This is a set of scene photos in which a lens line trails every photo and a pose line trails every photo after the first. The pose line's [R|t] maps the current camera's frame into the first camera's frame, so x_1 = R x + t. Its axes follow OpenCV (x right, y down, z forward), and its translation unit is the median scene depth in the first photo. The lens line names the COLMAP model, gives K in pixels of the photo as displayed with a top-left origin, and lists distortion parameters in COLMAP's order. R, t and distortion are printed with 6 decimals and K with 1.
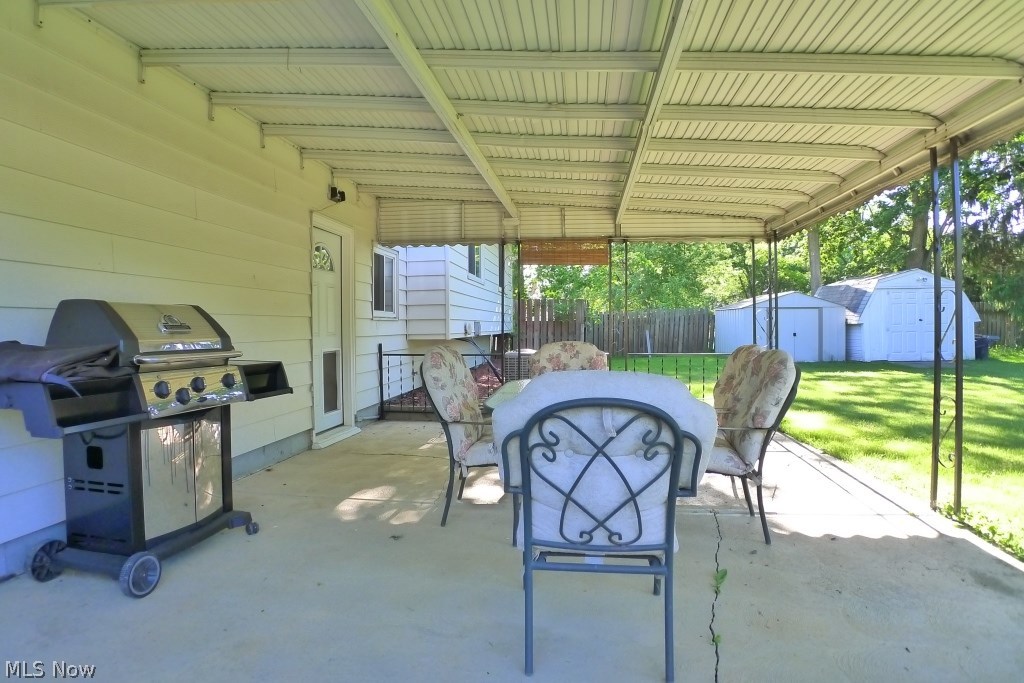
lens RADIAL K [[543.8, 0, 502.6], [0, 543.8, 334.9], [0, 0, 1]] dist [-0.112589, 0.039823]
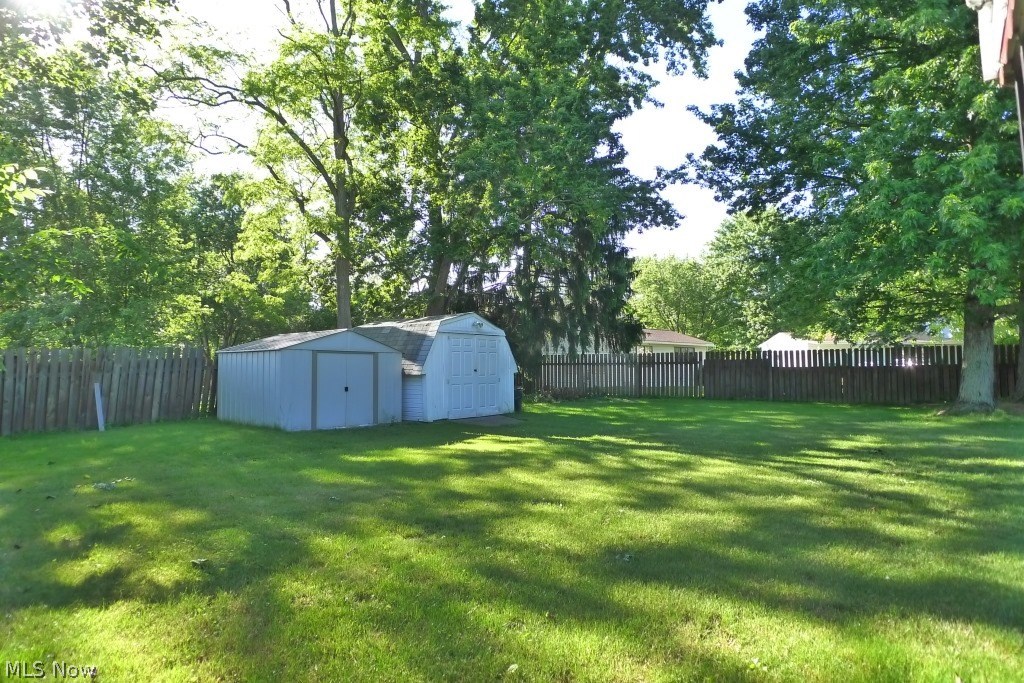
lens RADIAL K [[543.8, 0, 502.6], [0, 543.8, 334.9], [0, 0, 1]] dist [-0.112589, 0.039823]
pose [[0.556901, 0.064691, 0.828056, 0.060805], [0.012428, 0.996202, -0.086186, -0.008433], [-0.830486, 0.058289, 0.553982, 0.404093]]
